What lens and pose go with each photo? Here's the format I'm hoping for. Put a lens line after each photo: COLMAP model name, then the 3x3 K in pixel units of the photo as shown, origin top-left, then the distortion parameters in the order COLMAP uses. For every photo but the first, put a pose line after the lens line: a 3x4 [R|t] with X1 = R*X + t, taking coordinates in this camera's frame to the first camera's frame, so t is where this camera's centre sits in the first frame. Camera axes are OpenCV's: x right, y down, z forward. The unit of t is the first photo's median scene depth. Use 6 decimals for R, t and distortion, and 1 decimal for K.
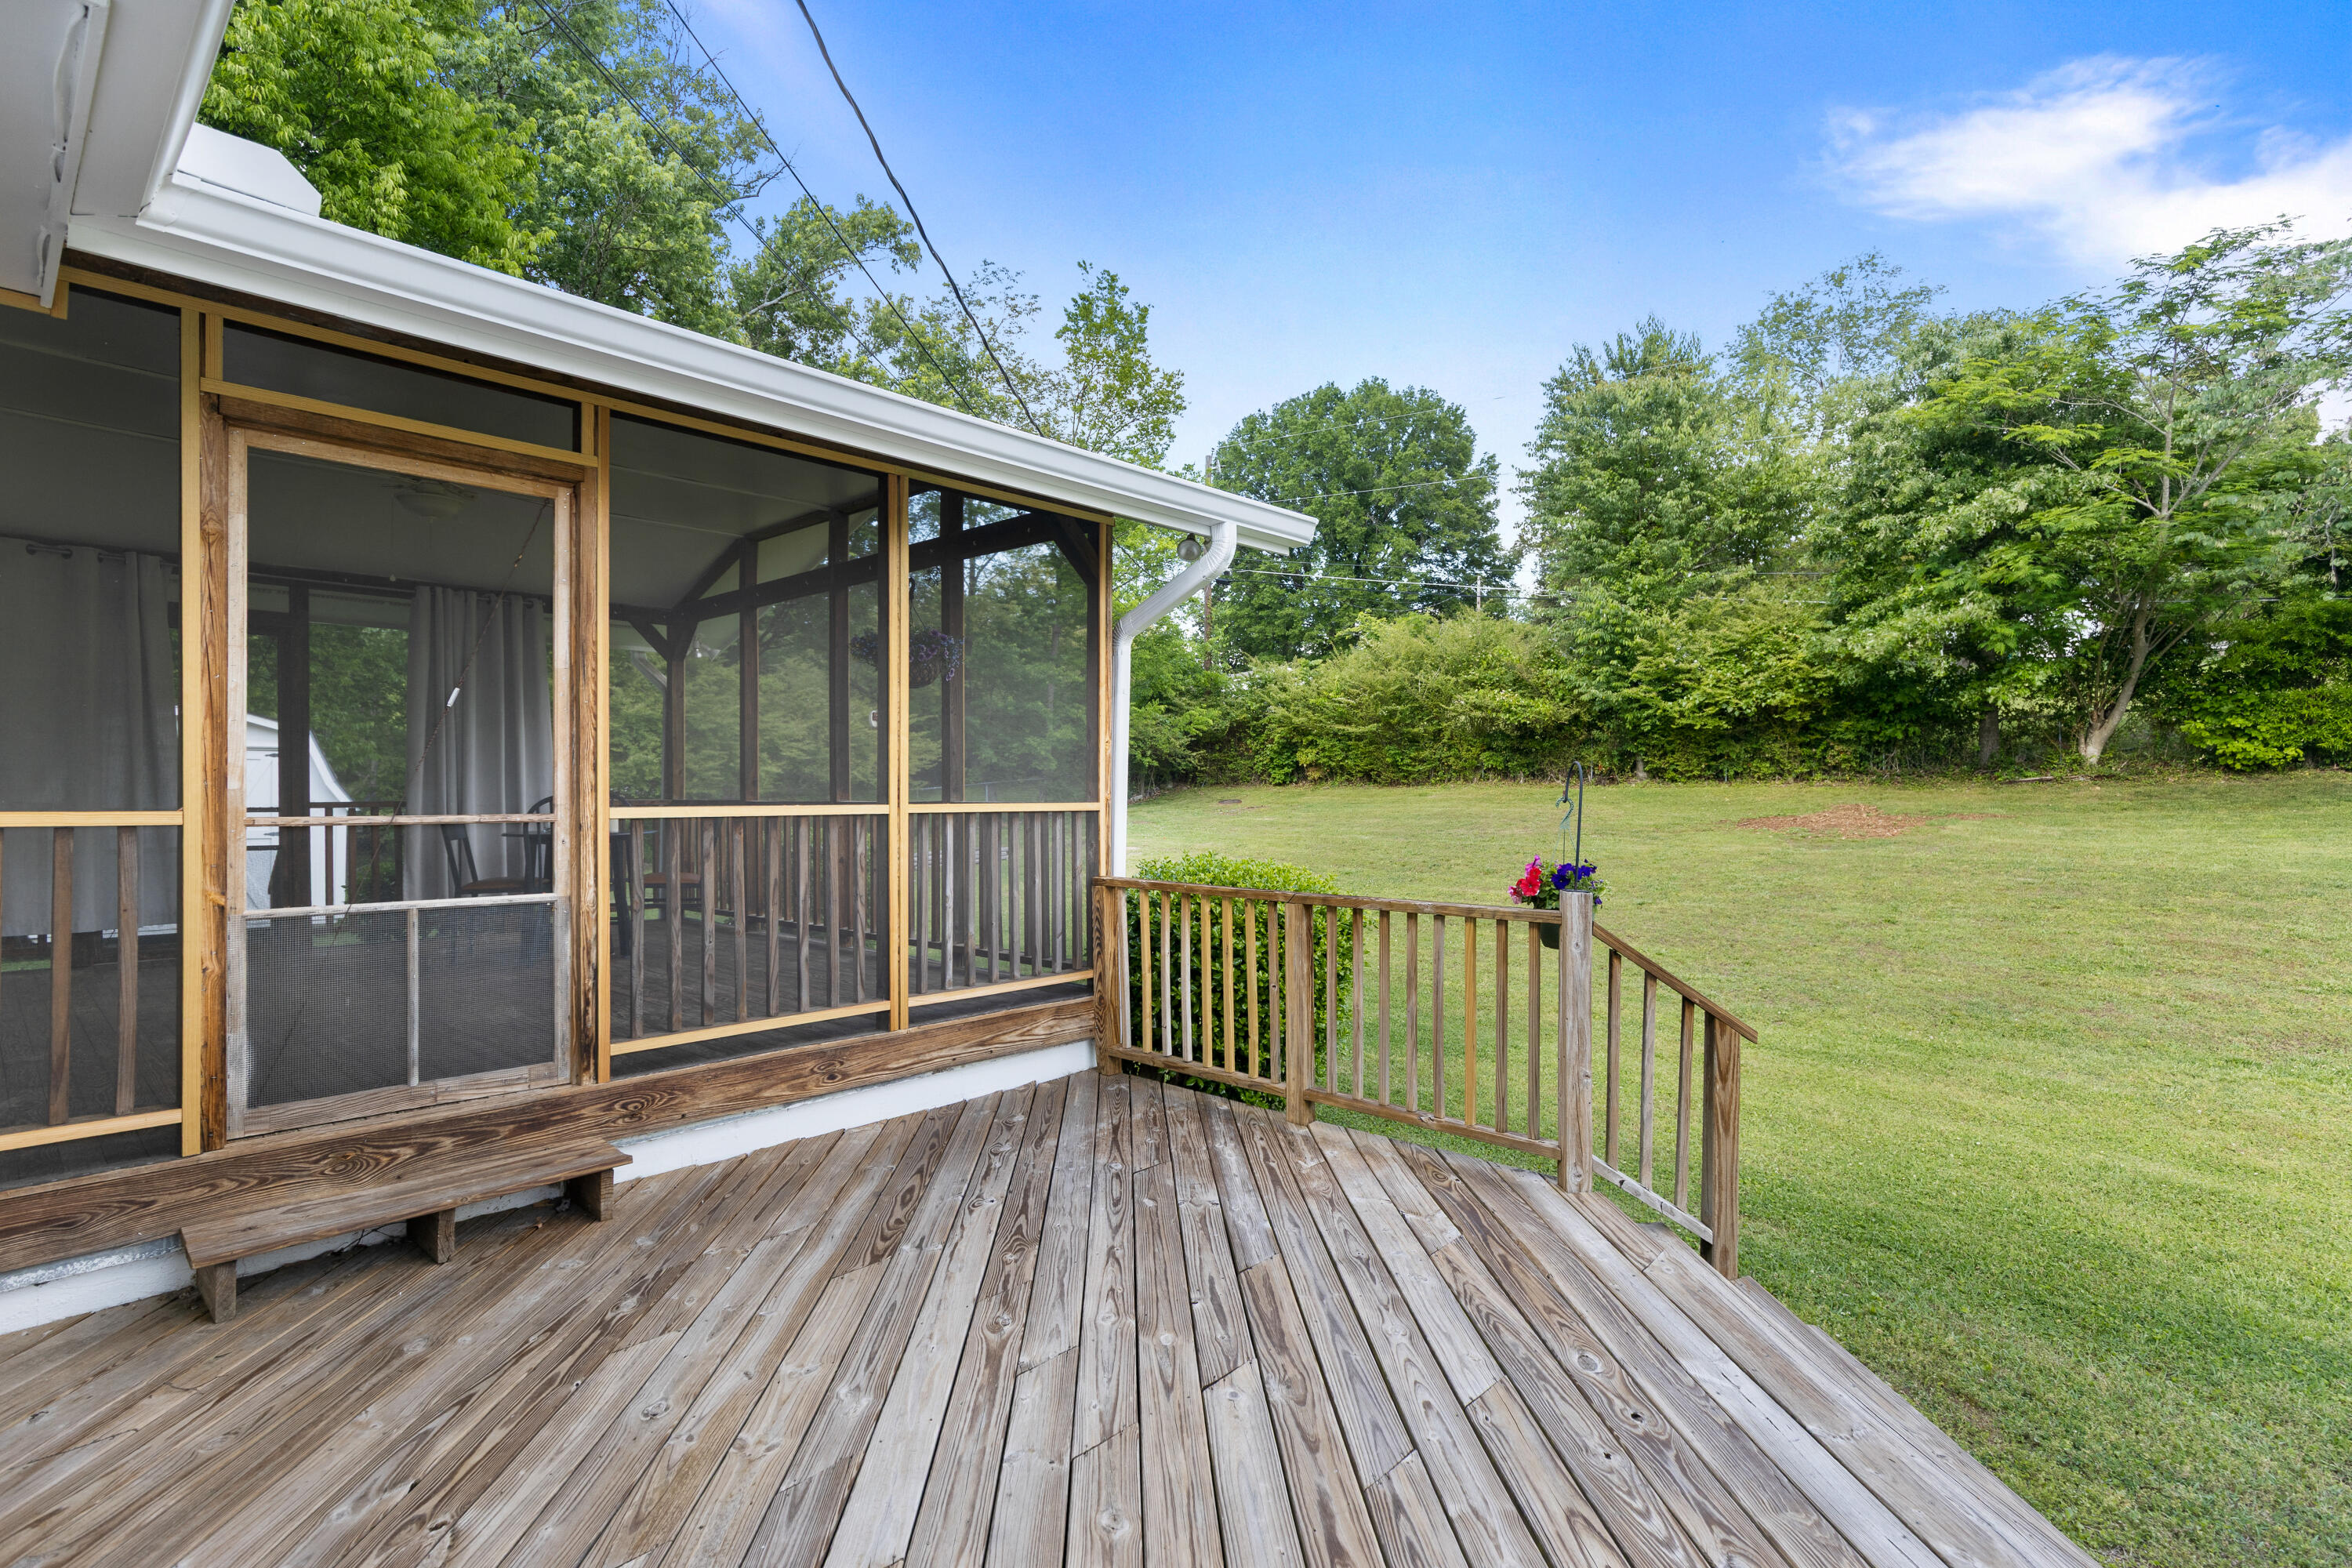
lens RADIAL K [[1145.3, 0, 1186.5], [0, 1145.3, 784.0], [0, 0, 1]] dist [-0.001938, -0.000055]
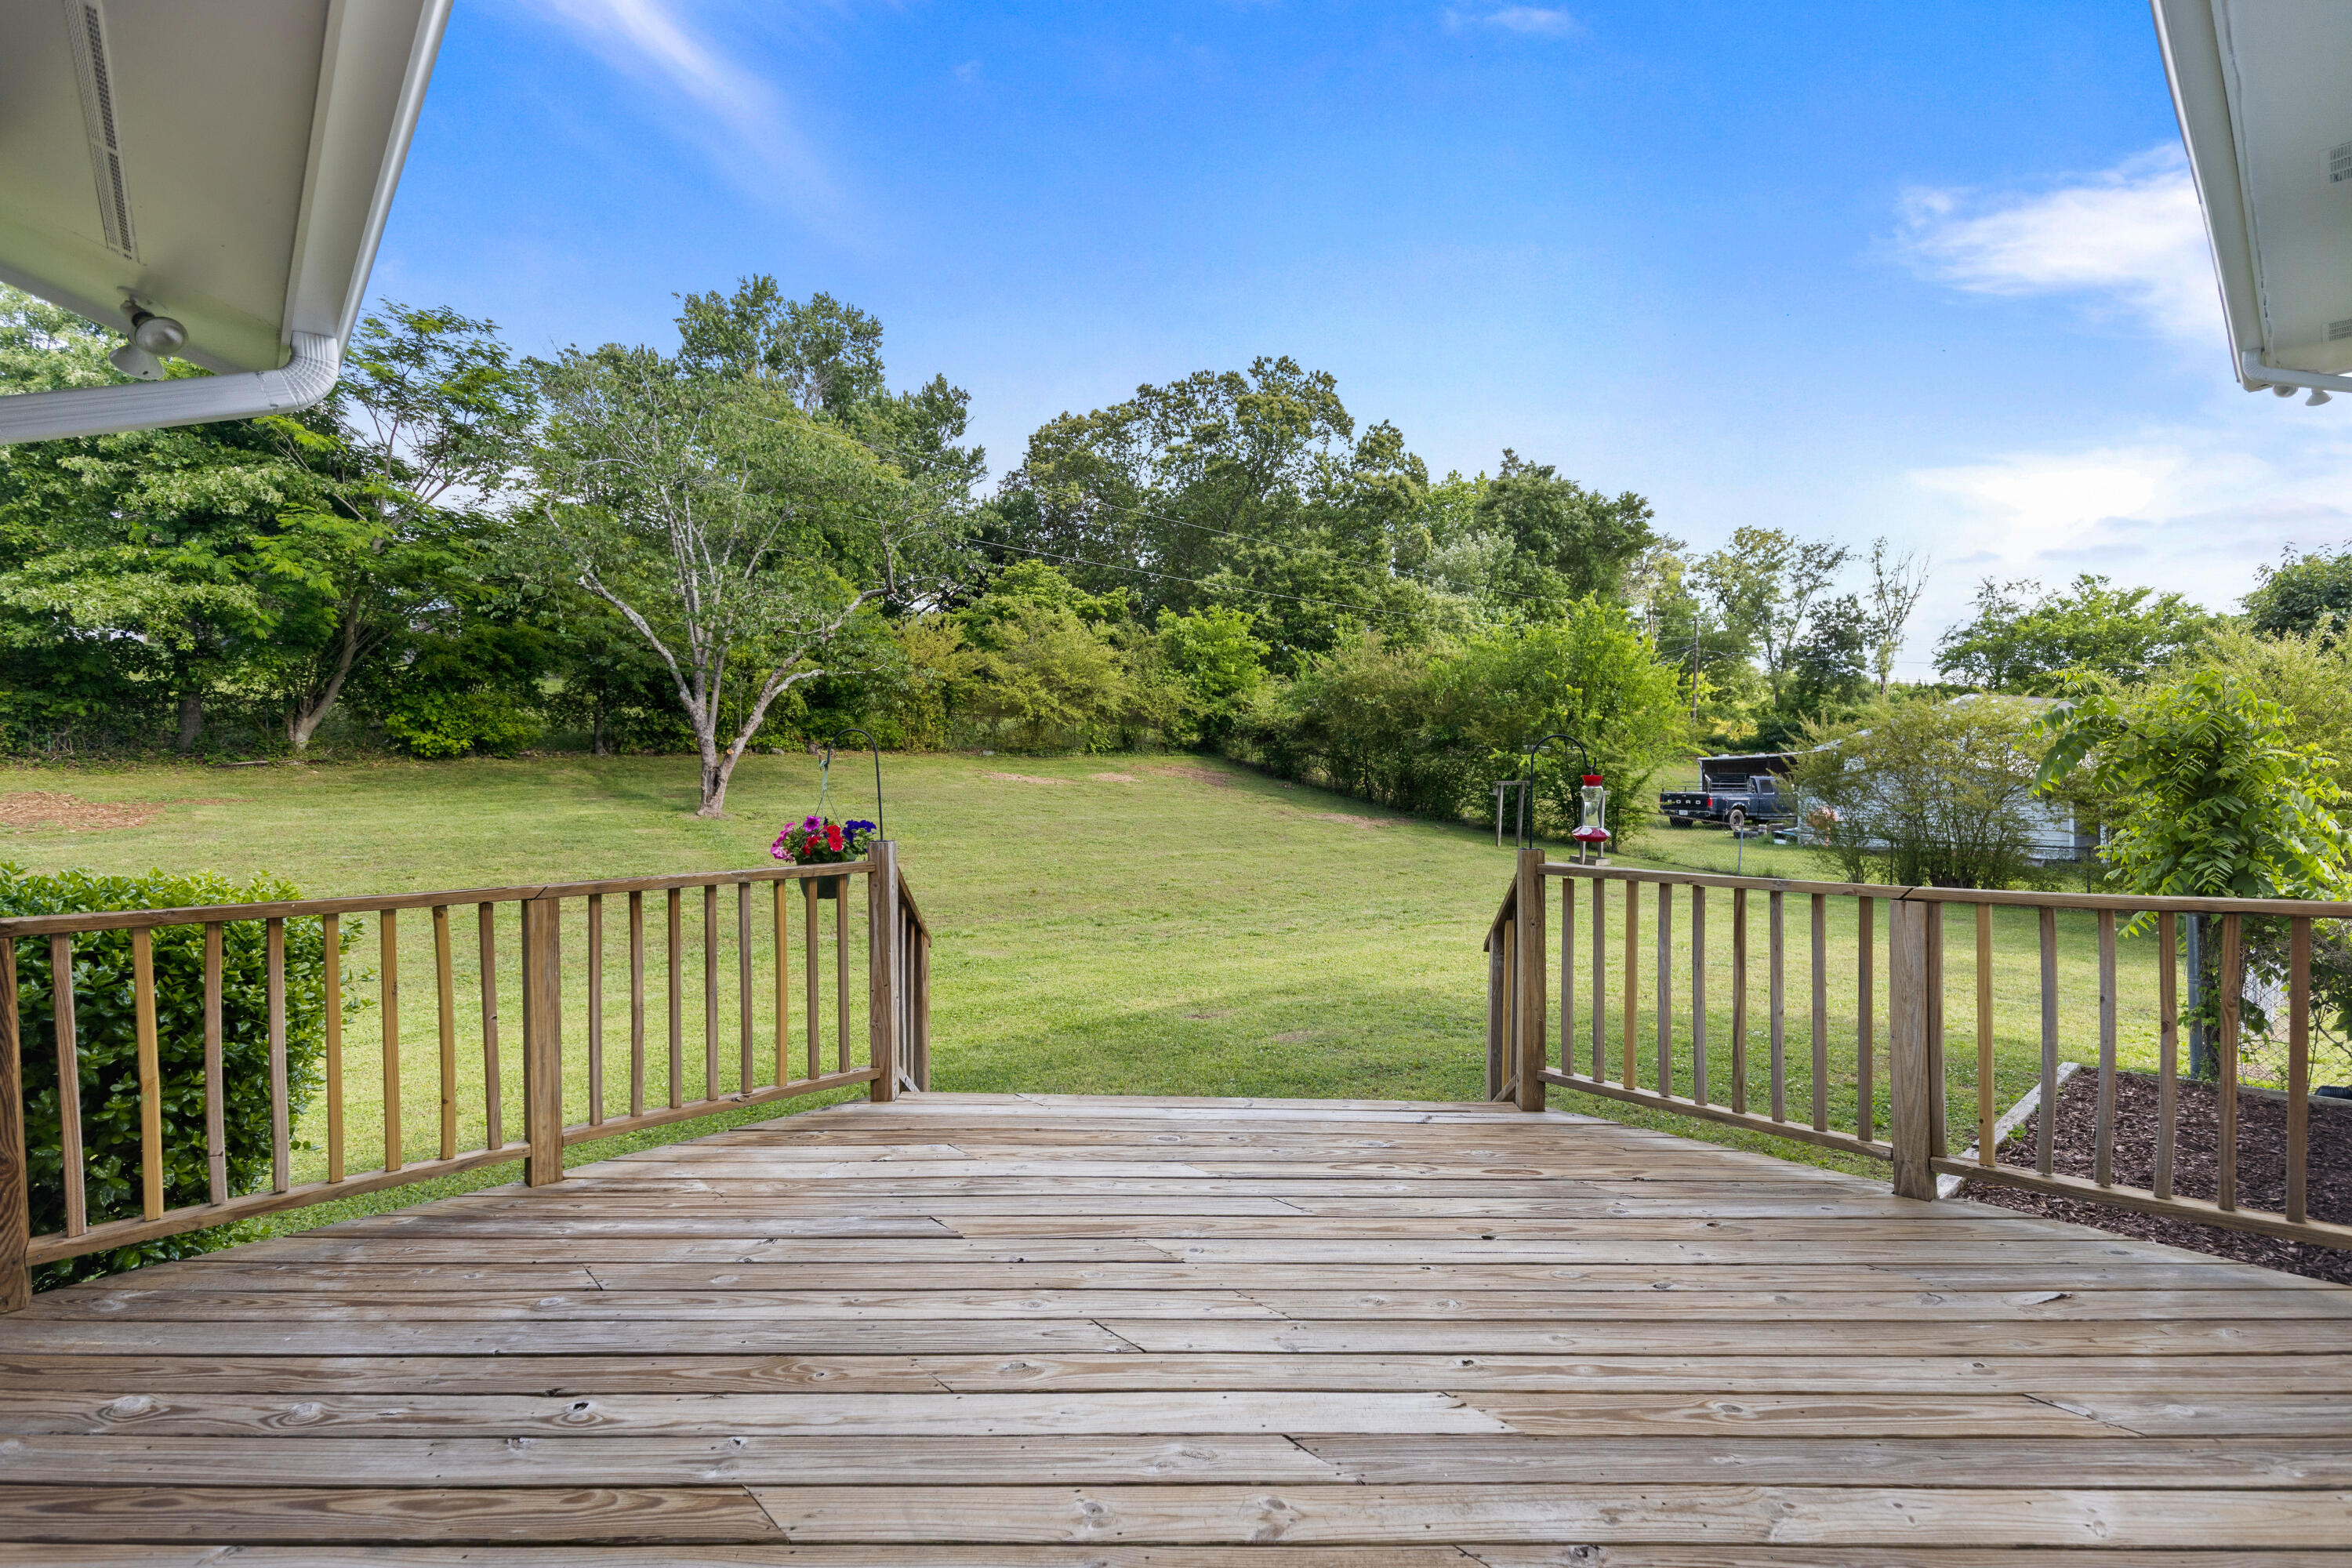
lens RADIAL K [[1058.7, 0, 1179.4], [0, 1058.7, 781.3], [0, 0, 1]] dist [0.006486, -0.001902]
pose [[0.060400, -0.008831, 0.998135, -0.136713], [0.001479, 0.999961, 0.008757, 0.004340], [-0.998173, 0.000948, 0.060411, 0.121978]]
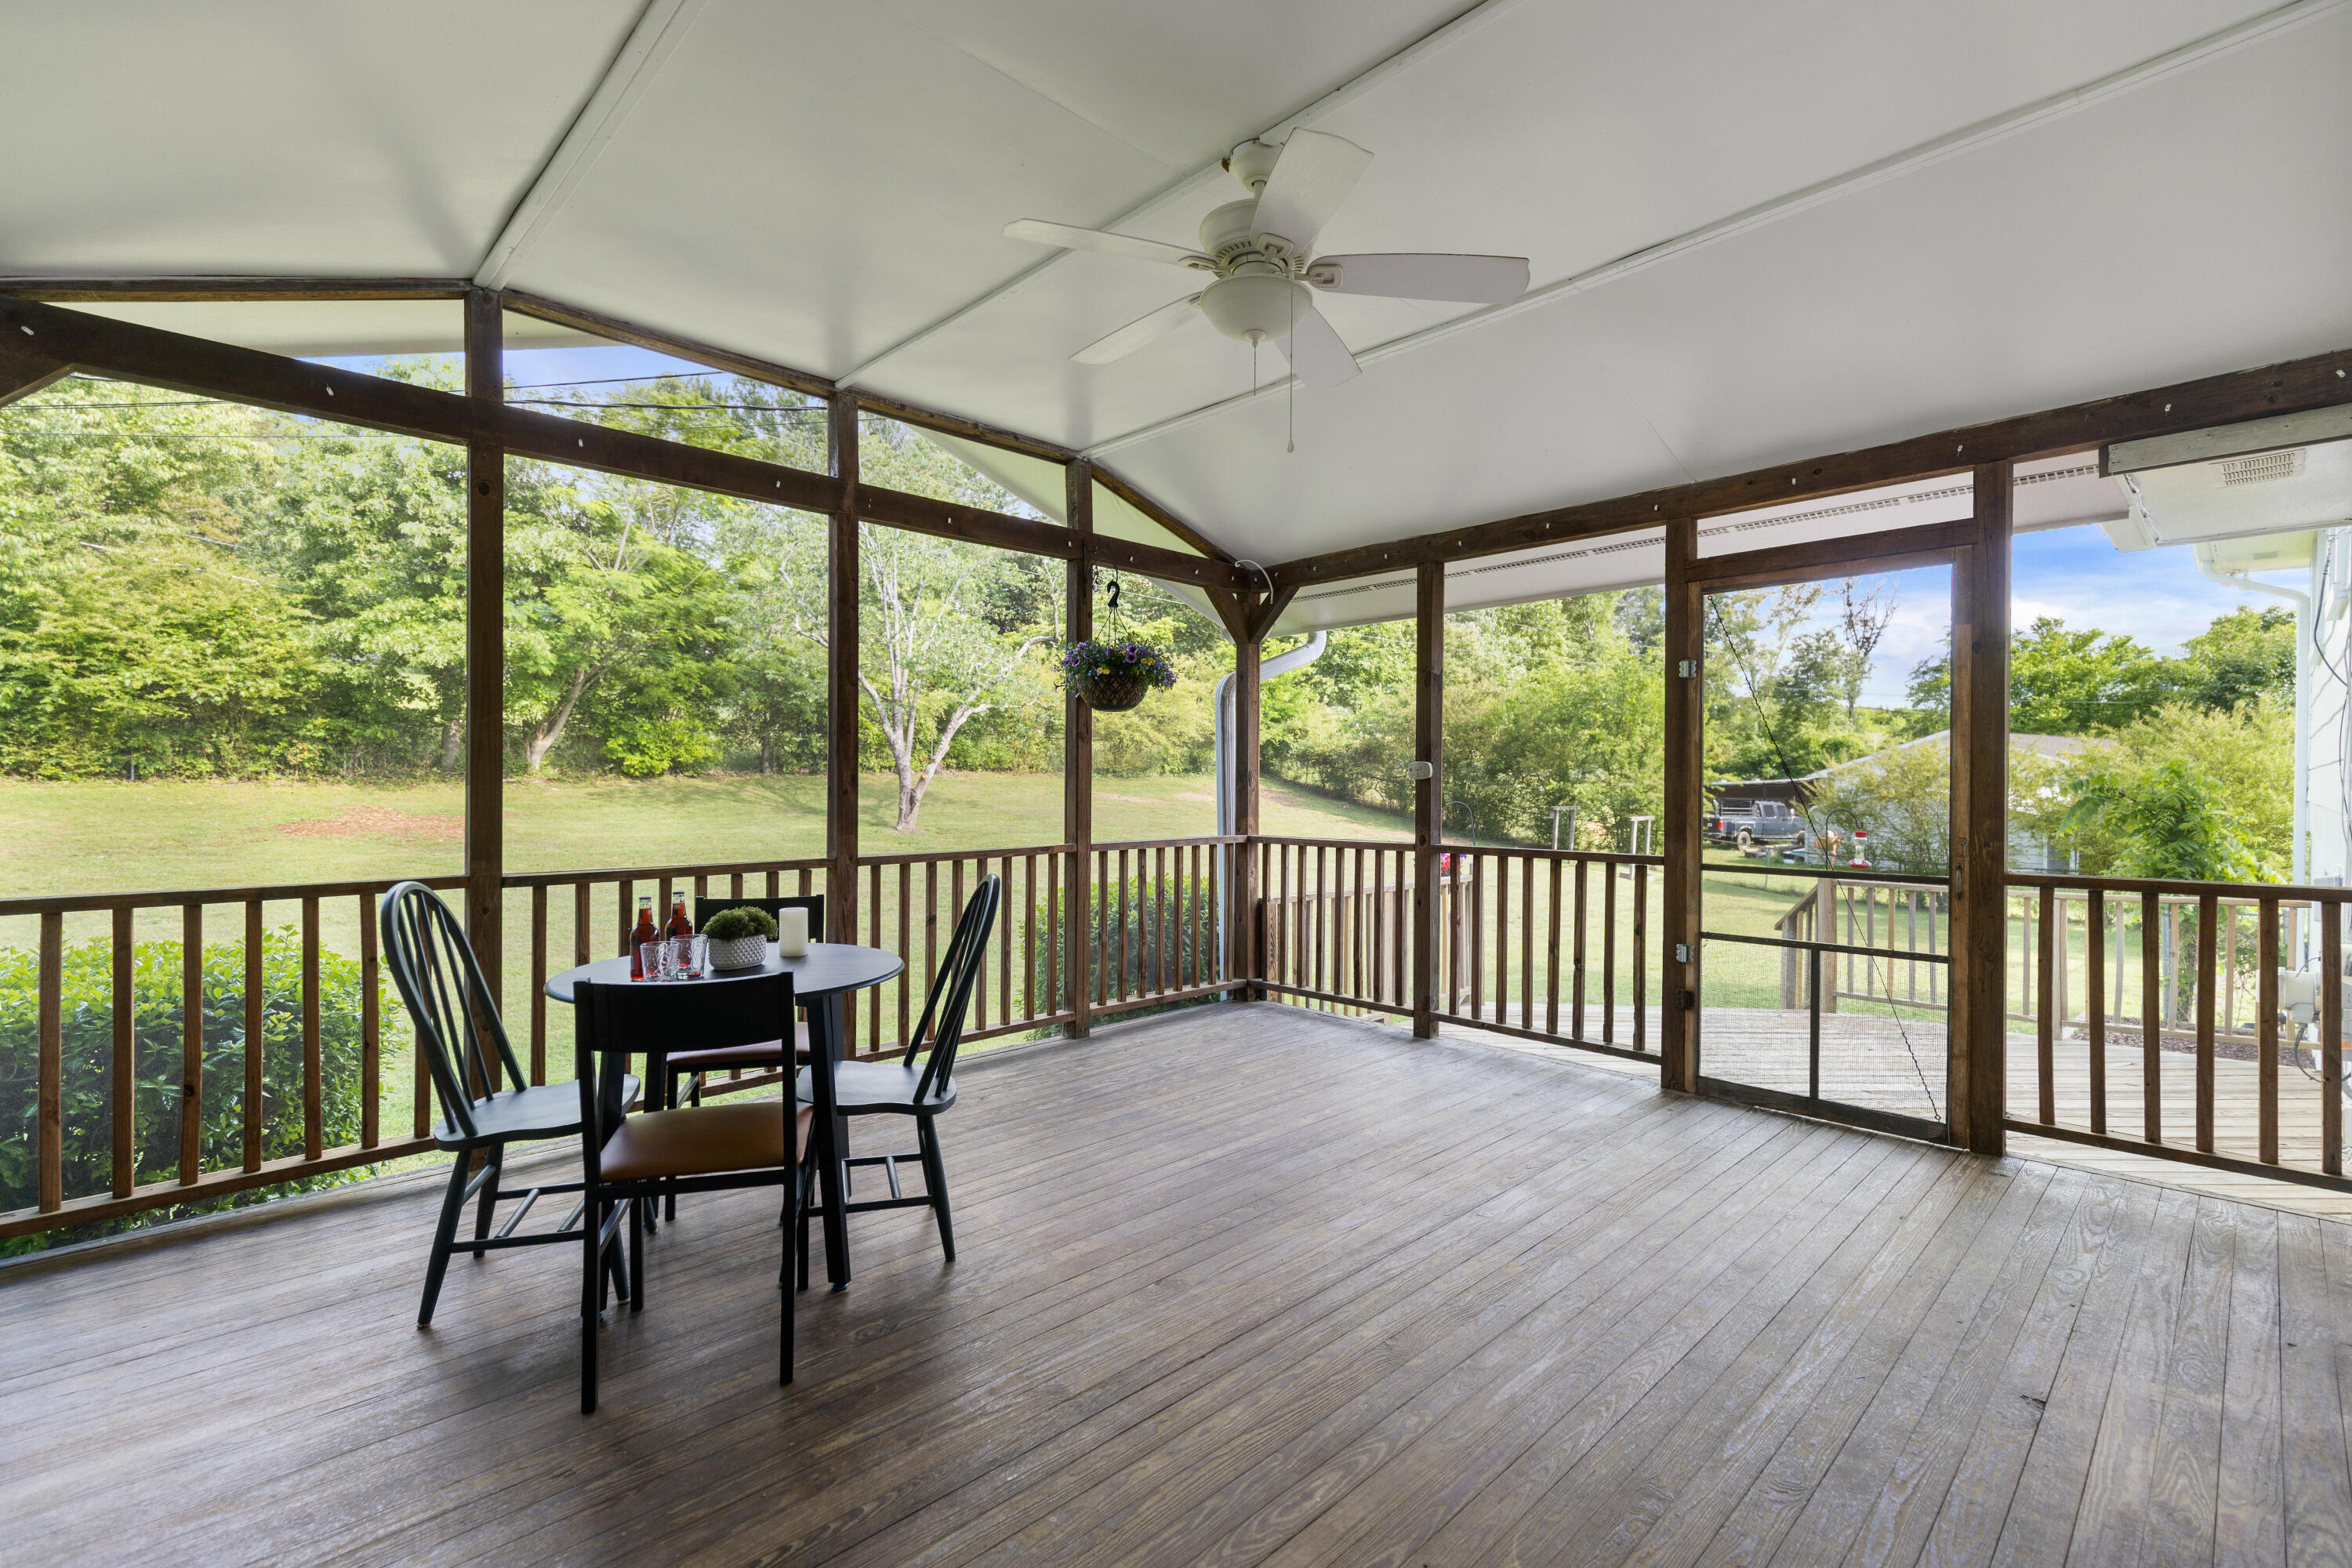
lens RADIAL K [[1058.7, 0, 1180.7], [0, 1058.7, 785.4], [0, 0, 1]] dist [0.006486, -0.001902]
pose [[0.030602, -0.001206, 0.999531, -0.297350], [-0.010390, 0.999945, 0.001525, -0.008340], [-0.999478, -0.010432, 0.030588, 0.270962]]
